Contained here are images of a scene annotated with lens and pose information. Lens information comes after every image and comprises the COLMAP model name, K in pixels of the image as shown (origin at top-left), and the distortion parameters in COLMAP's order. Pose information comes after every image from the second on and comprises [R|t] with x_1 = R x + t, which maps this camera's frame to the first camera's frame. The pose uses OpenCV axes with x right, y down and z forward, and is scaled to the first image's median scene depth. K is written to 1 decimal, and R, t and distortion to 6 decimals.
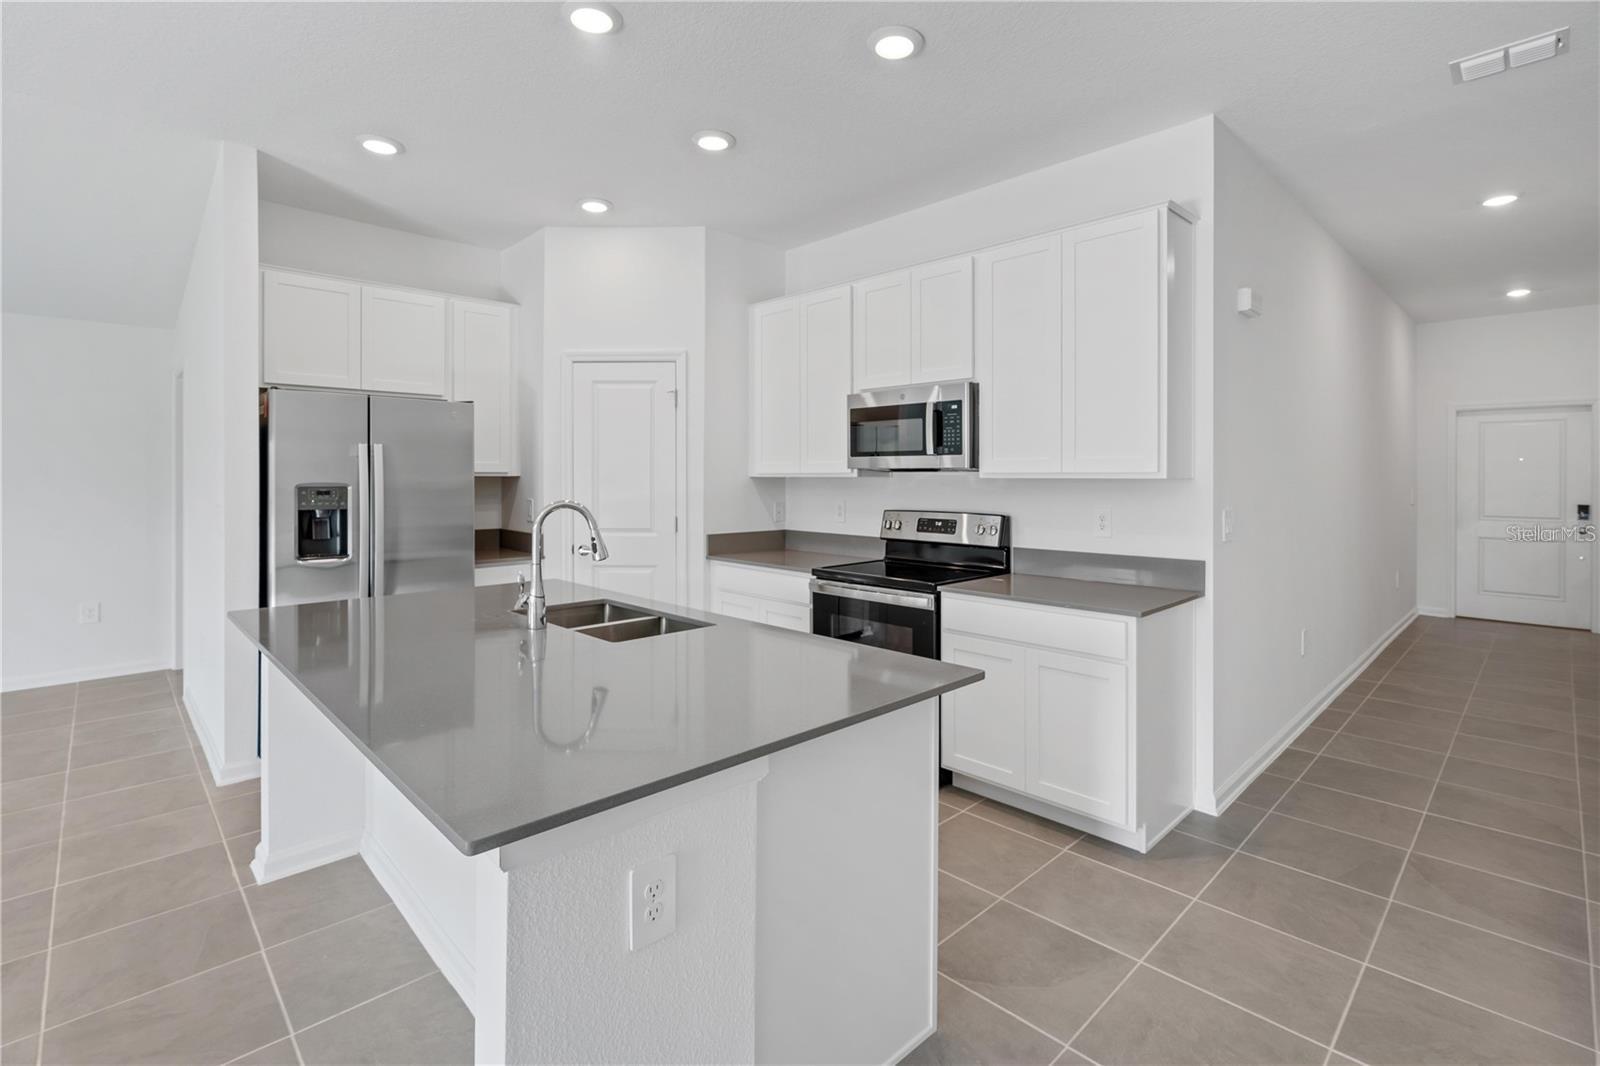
lens RADIAL K [[741.3, 0, 803.1], [0, 741.3, 481.9], [0, 0, 1]] dist [-0.002105, 0.000058]
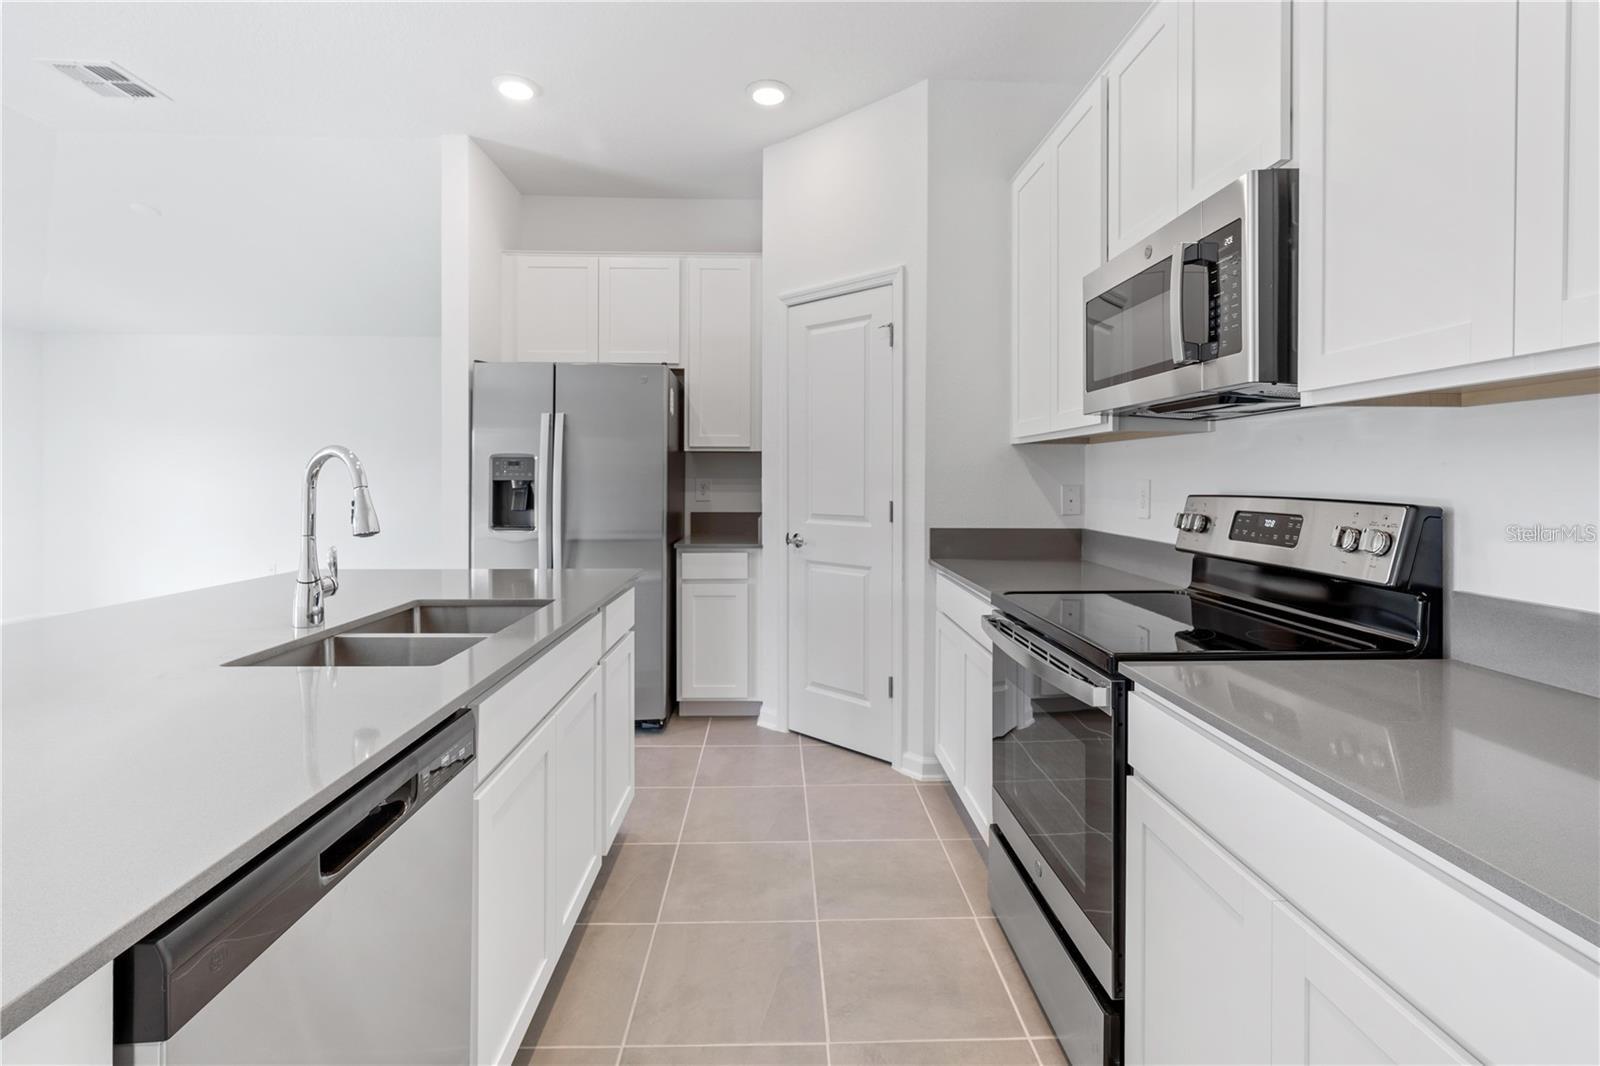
lens RADIAL K [[735.2, 0, 800.9], [0, 735.2, 480.6], [0, 0, 1]] dist [-0.005104, 0.000127]
pose [[0.740835, 0.004752, -0.671670, 0.279639], [-0.006796, 0.999977, -0.000421, 0.033175], [0.671653, 0.004876, 0.740850, 0.486981]]
